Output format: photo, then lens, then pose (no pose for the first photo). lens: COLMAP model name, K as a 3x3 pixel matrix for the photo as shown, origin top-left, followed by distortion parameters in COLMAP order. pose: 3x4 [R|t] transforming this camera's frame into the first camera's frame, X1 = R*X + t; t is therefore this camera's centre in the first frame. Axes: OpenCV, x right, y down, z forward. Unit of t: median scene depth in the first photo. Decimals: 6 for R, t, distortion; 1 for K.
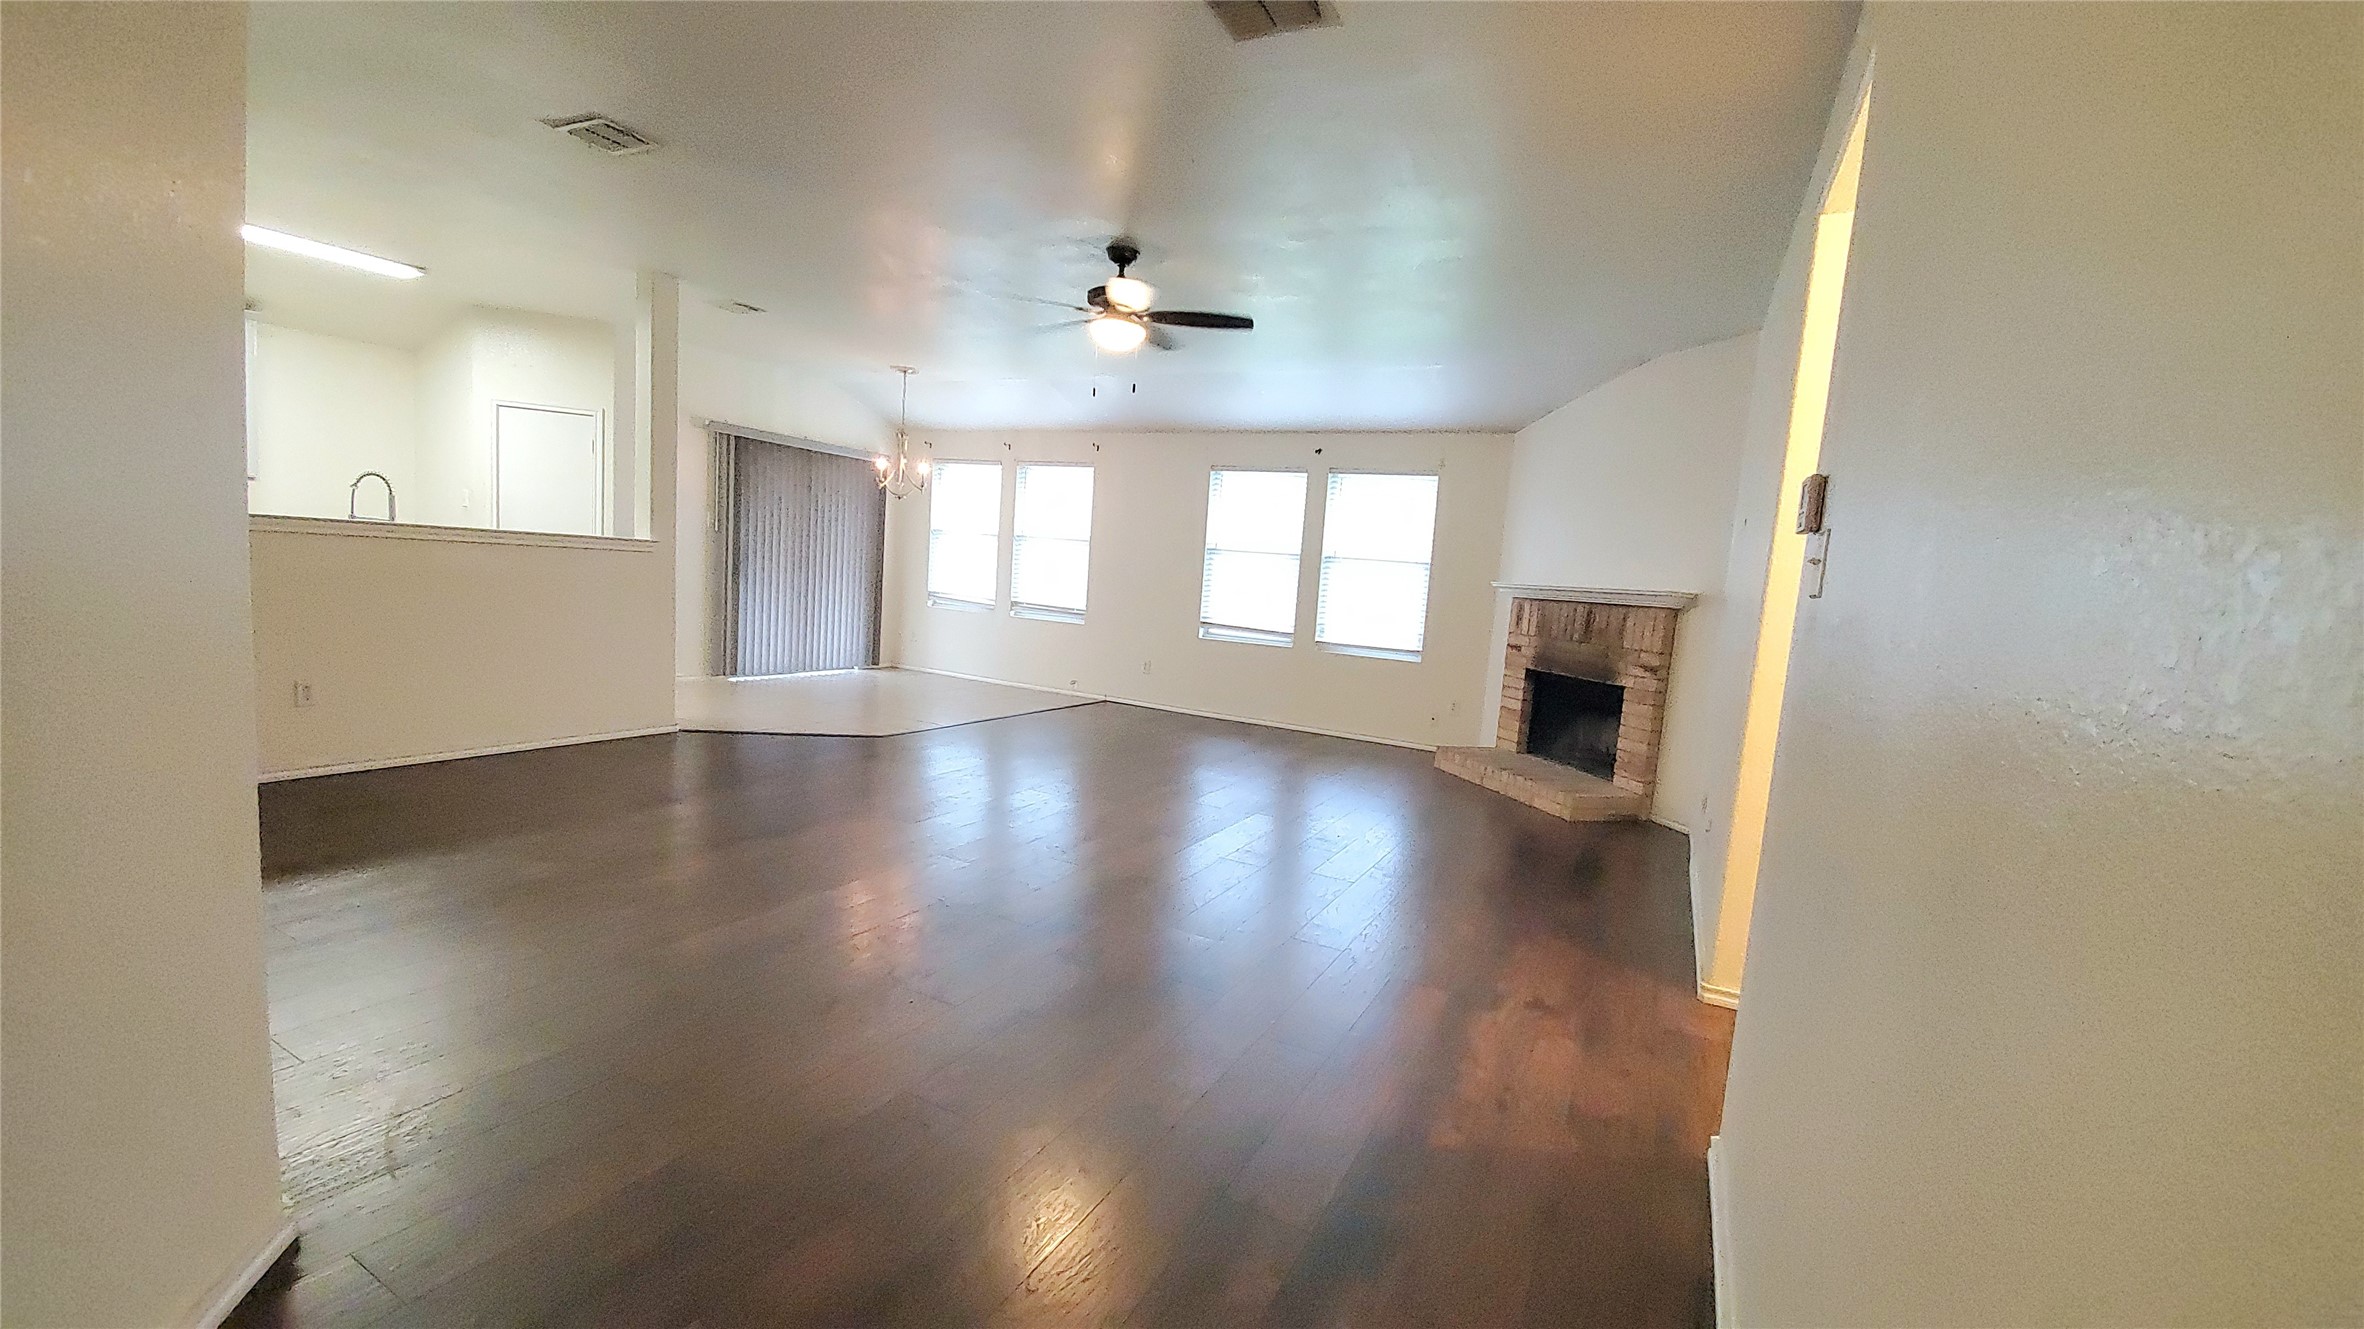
lens RADIAL K [[943.4, 0, 1182.0], [0, 943.4, 664.5], [0, 0, 1]] dist [0.012251, -0.000086]
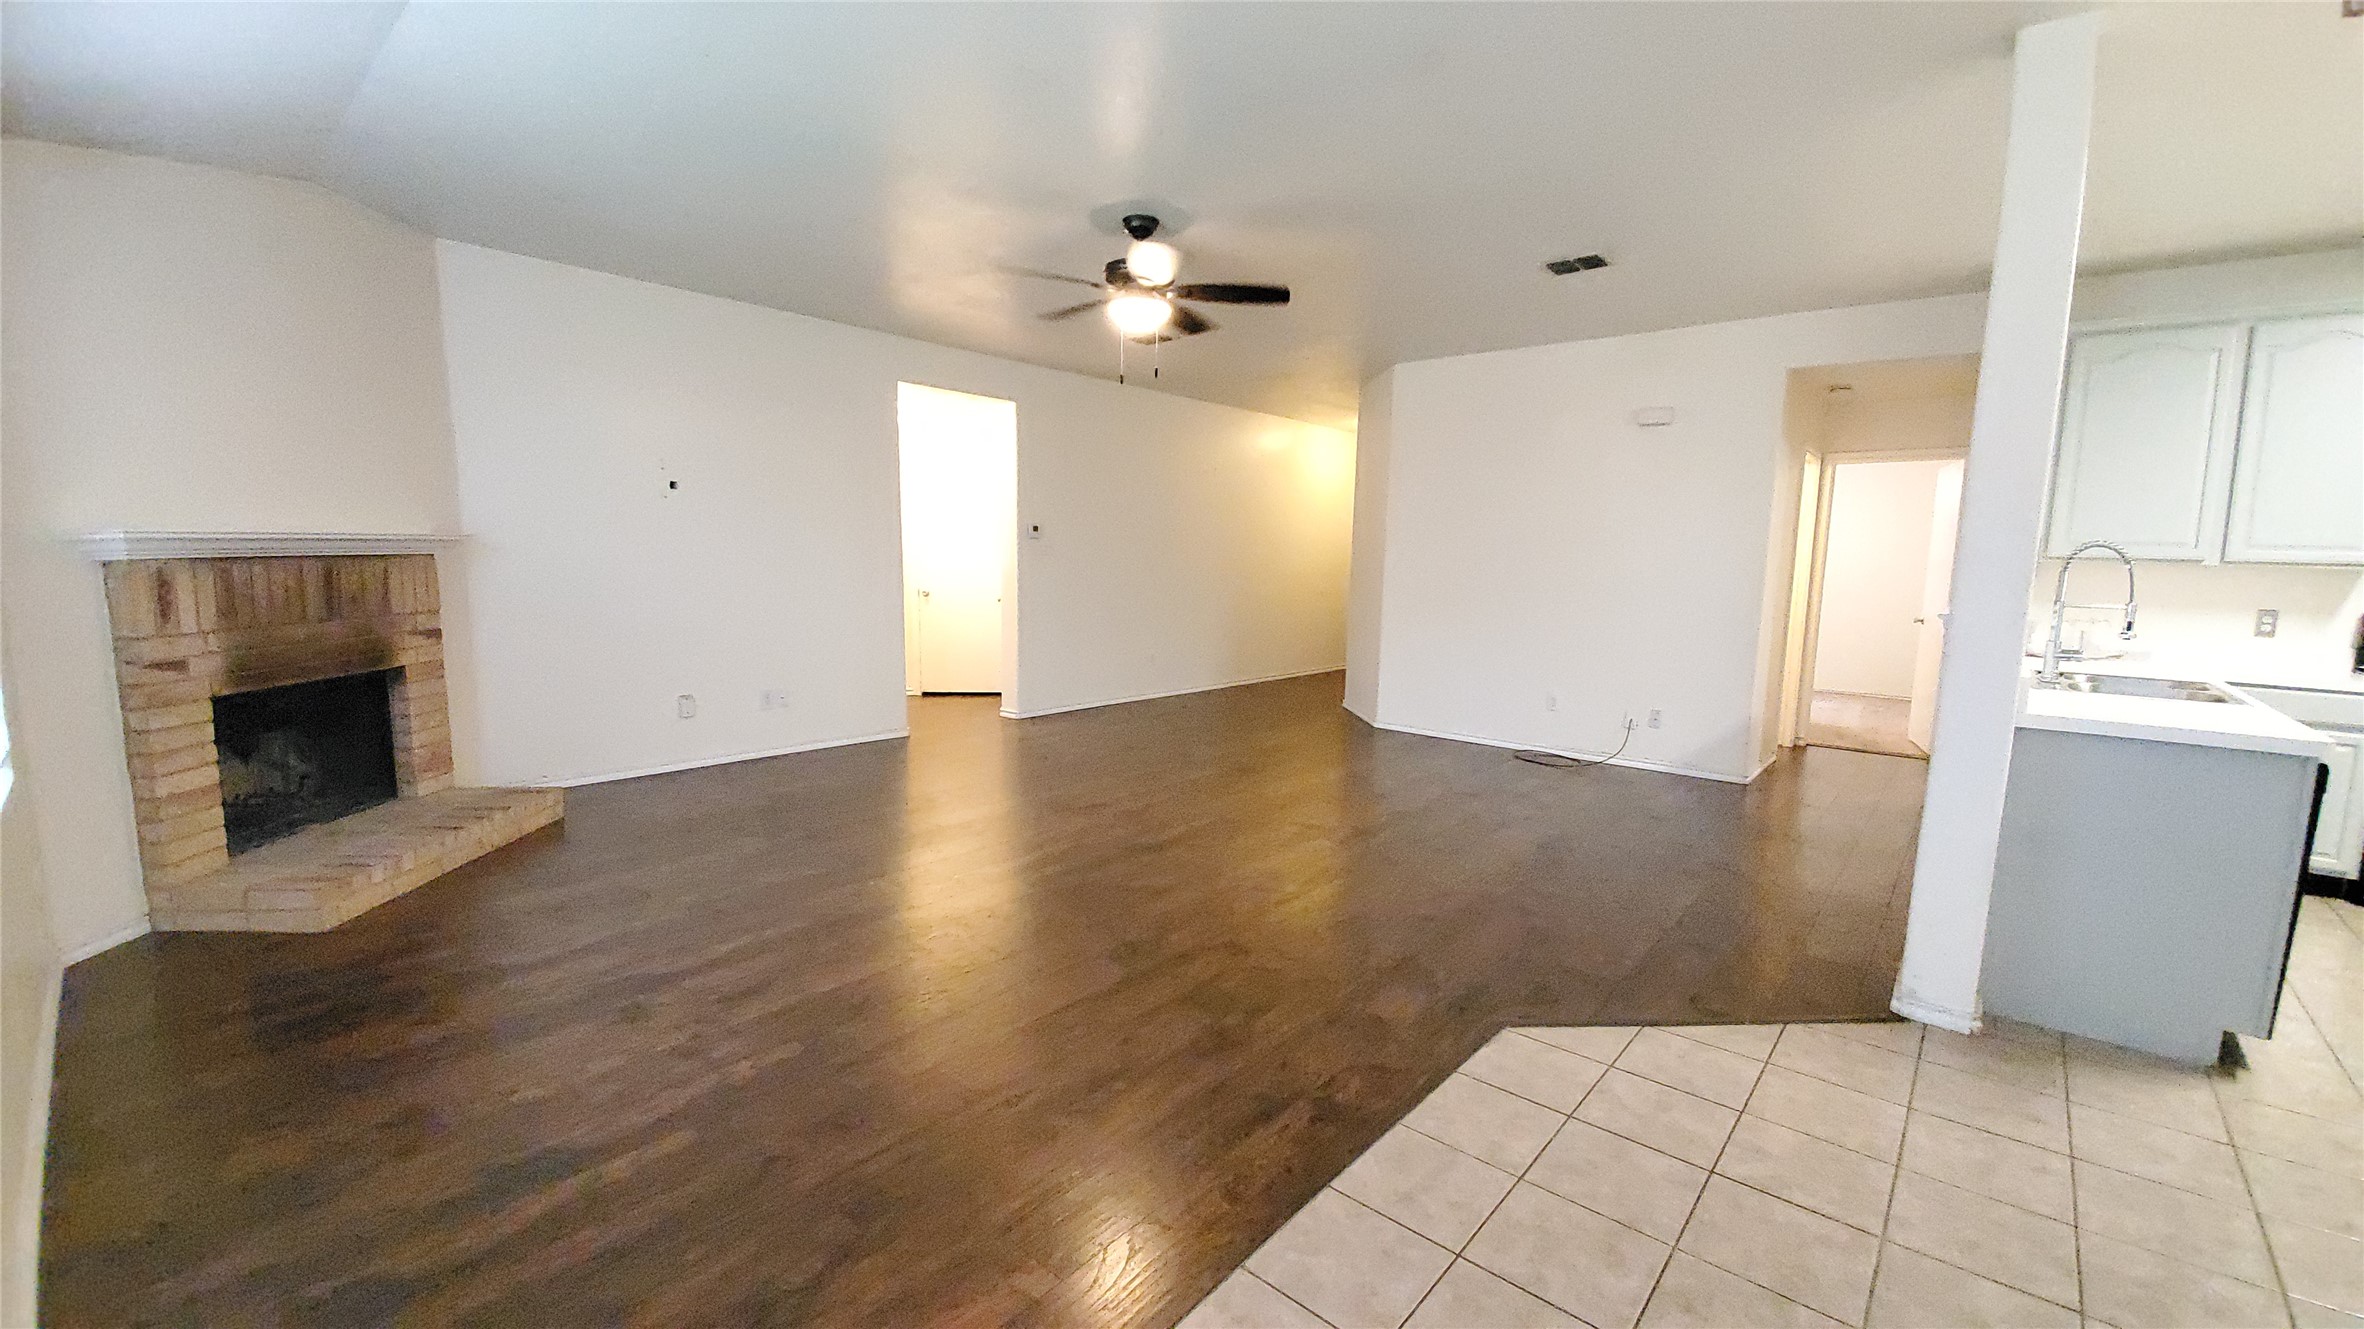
lens RADIAL K [[930.8, 0, 1184.9], [0, 930.8, 675.7], [0, 0, 1]] dist [0.018304, -0.019993]
pose [[-0.970764, -0.122995, 0.206128, -0.204513], [-0.071240, 0.967682, 0.241900, -0.140308], [-0.229219, 0.220143, -0.948154, 1.154243]]
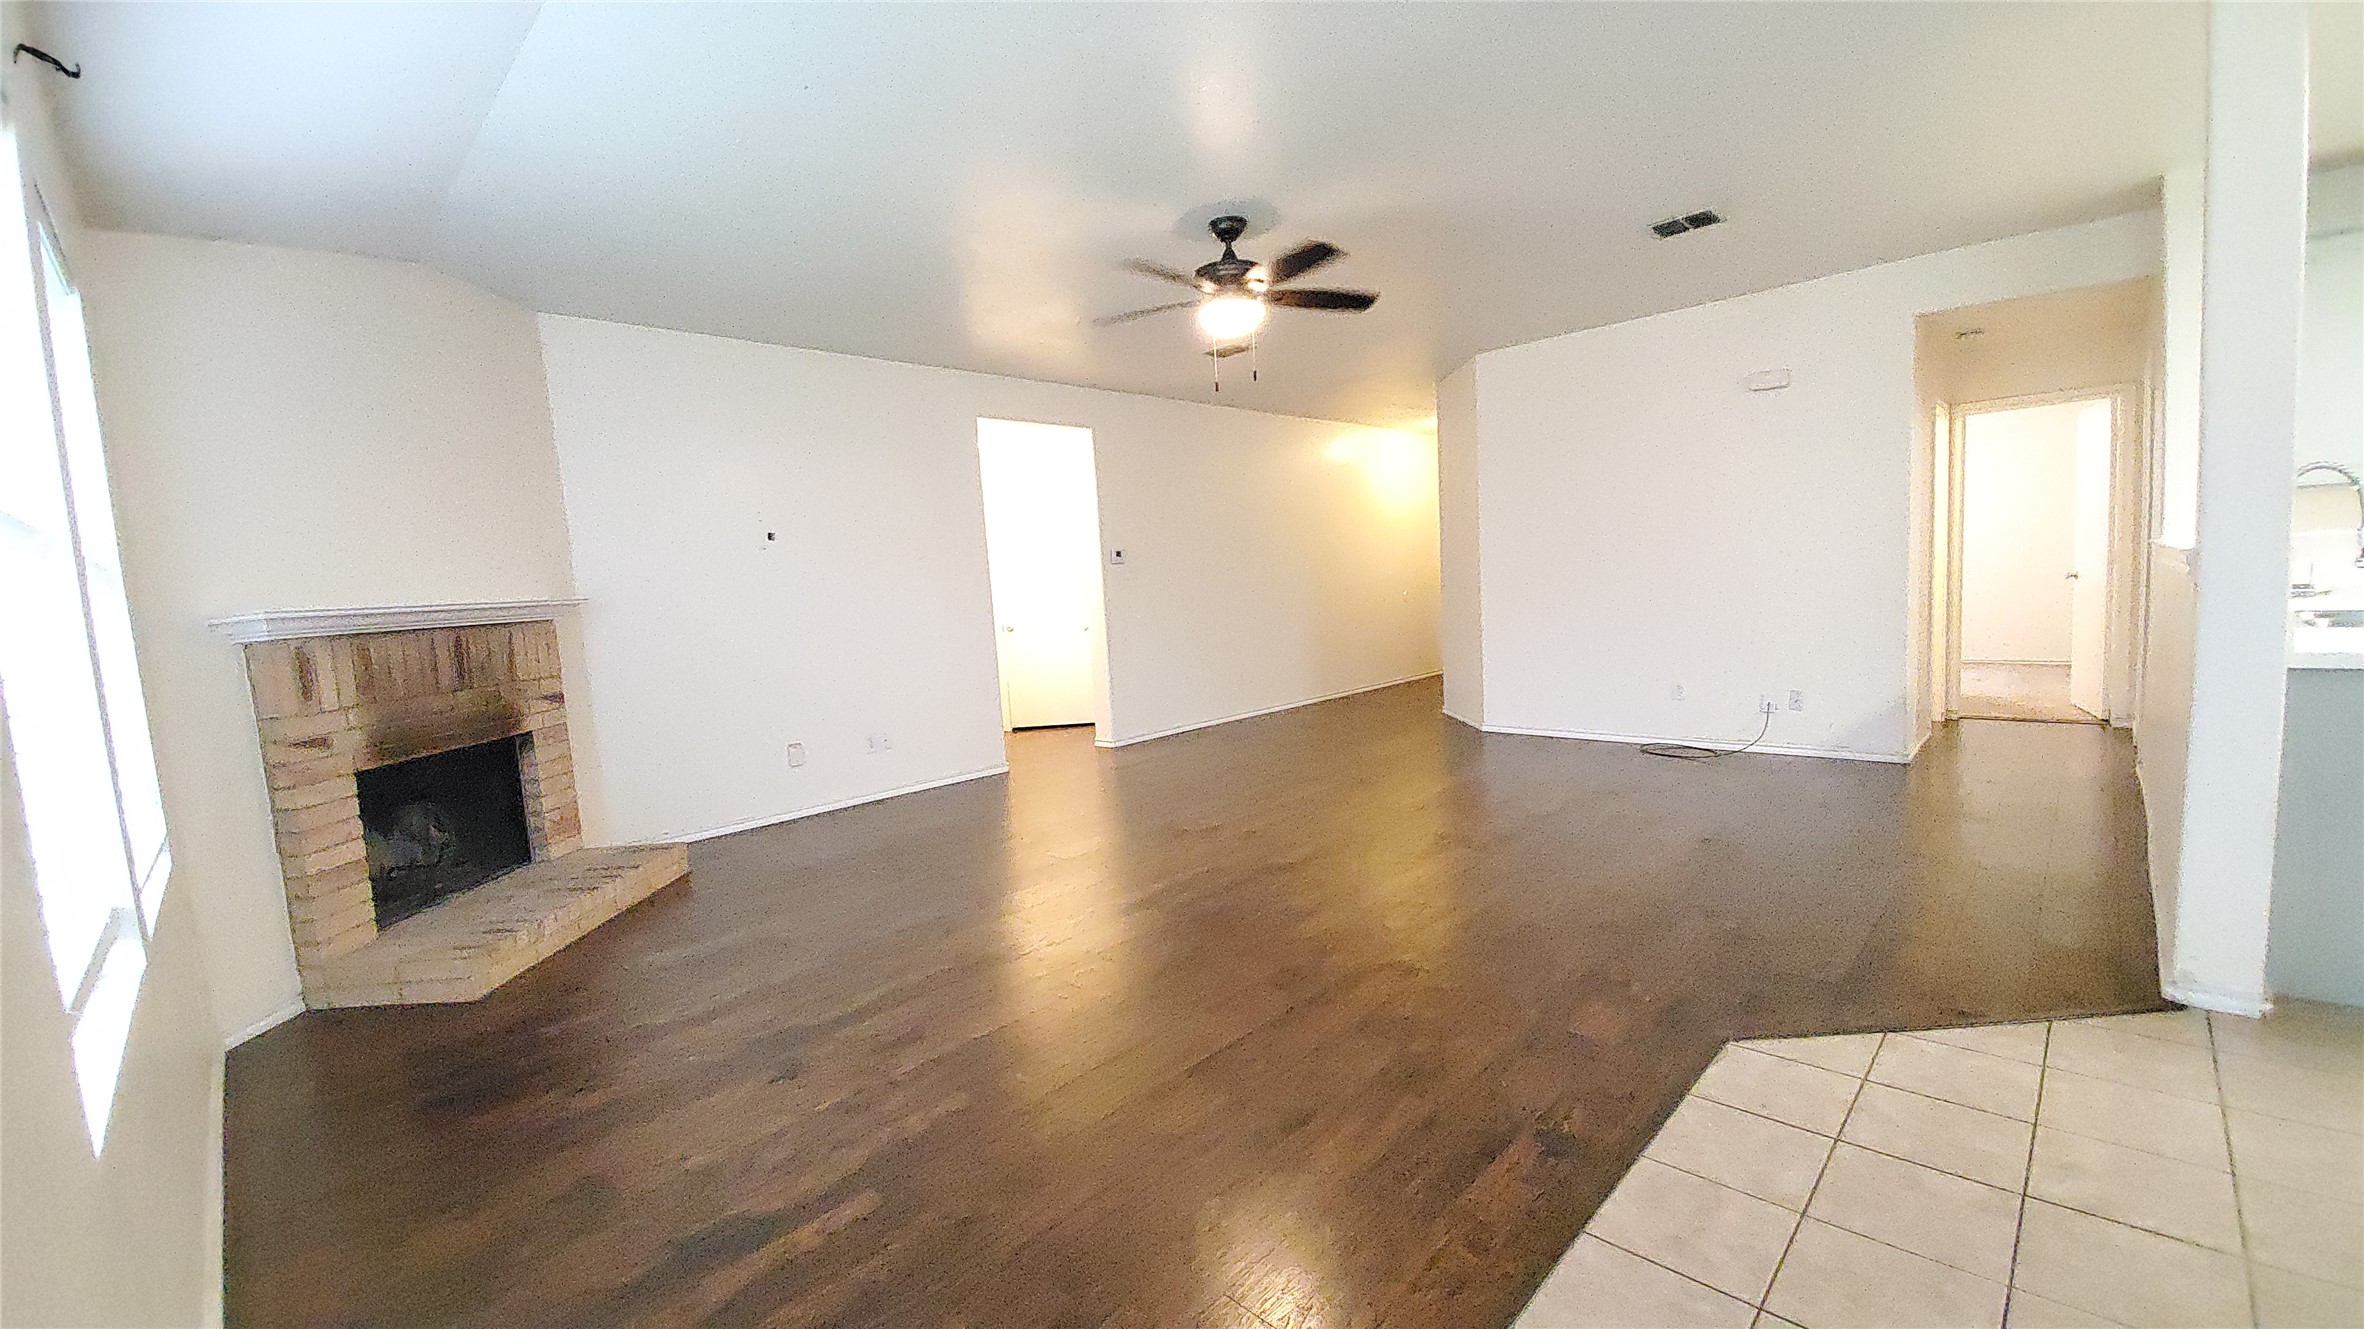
lens RADIAL K [[930.8, 0, 1184.9], [0, 930.8, 675.7], [0, 0, 1]] dist [0.018304, -0.019993]
pose [[-0.960912, -0.047743, 0.272708, -0.168734], [0.013155, 0.976033, 0.217226, -0.128198], [-0.276543, 0.212323, -0.937253, 1.144134]]
